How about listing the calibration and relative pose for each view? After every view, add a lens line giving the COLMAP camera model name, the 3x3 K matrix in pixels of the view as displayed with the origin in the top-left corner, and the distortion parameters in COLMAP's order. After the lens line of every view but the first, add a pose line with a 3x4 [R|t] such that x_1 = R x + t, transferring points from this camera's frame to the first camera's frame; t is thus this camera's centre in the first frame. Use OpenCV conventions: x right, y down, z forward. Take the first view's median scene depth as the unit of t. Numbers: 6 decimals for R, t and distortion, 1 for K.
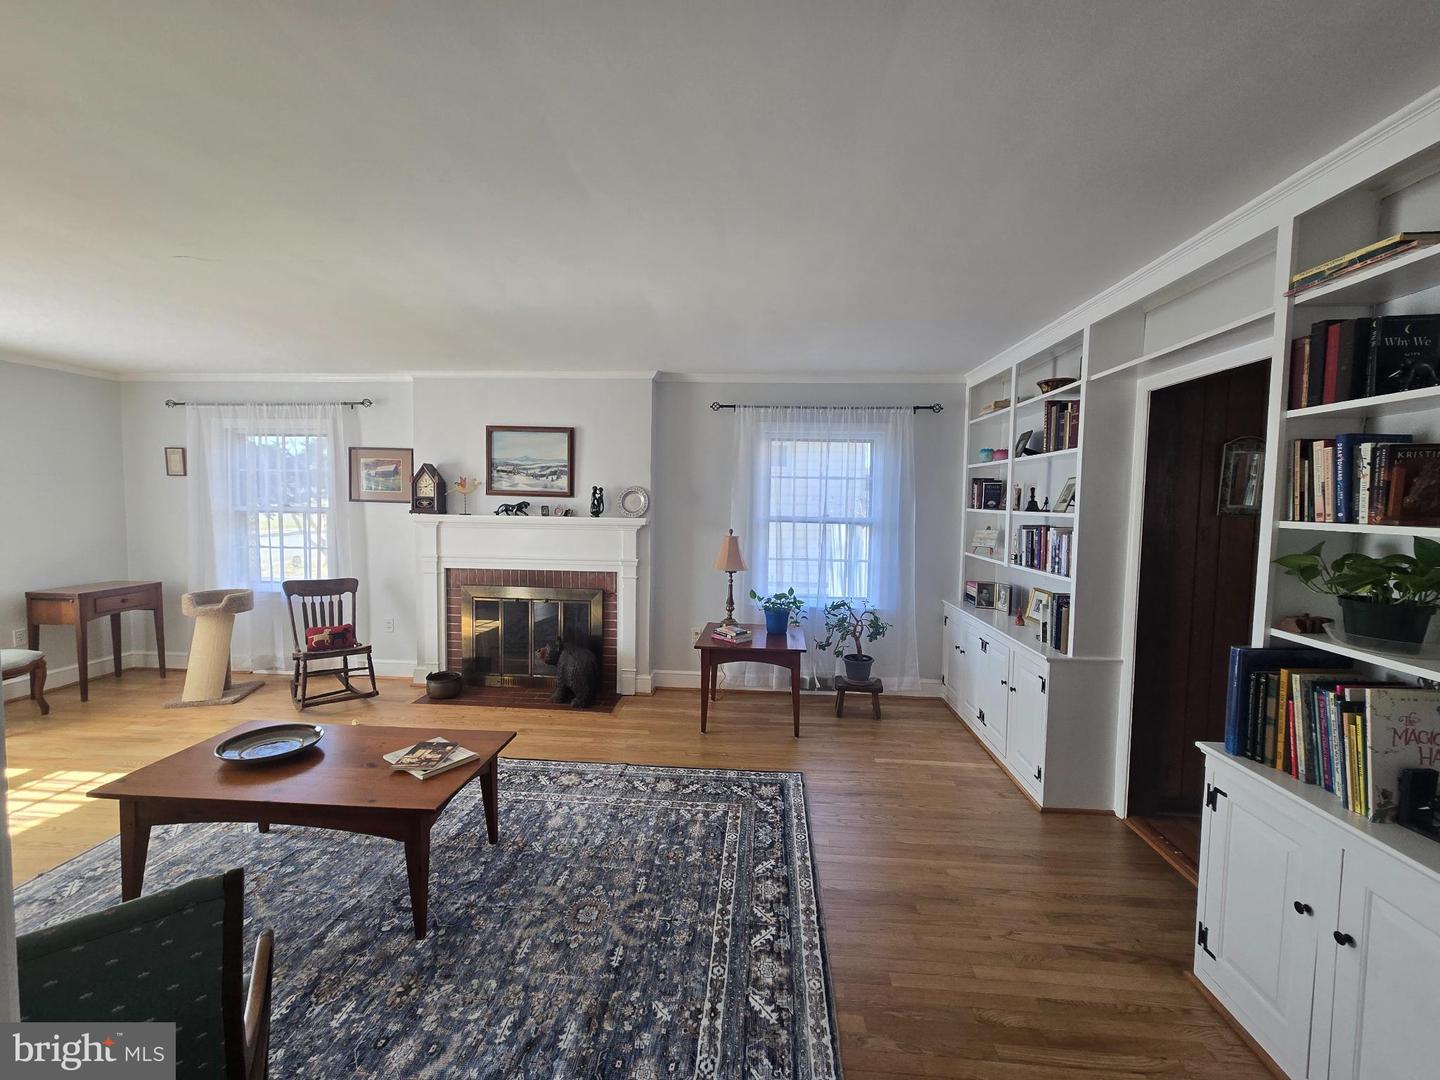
lens RADIAL K [[593.0, 0, 725.5], [0, 593.0, 536.2], [0, 0, 1]] dist [0.001517, -0.000211]
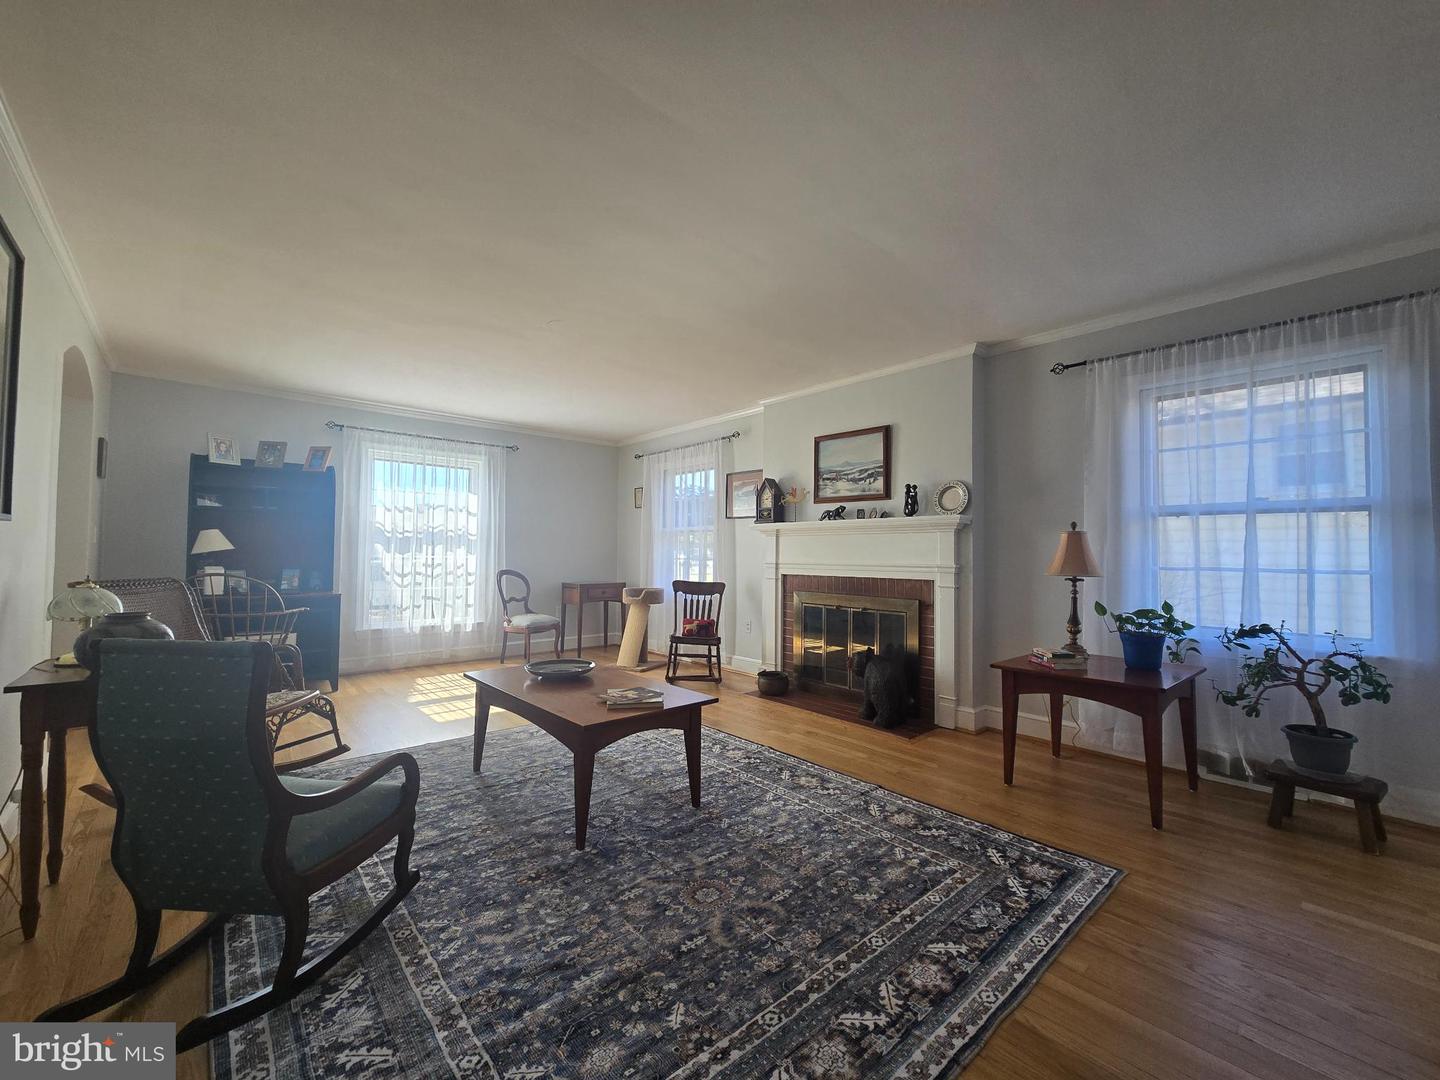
lens RADIAL K [[593.0, 0, 722.8], [0, 593.0, 535.0], [0, 0, 1]] dist [0.001517, -0.000211]
pose [[0.715238, -0.032805, -0.698110, 0.220414], [-0.042358, 0.995027, -0.090155, 0.092491], [0.697596, 0.094053, 0.710292, 0.172278]]
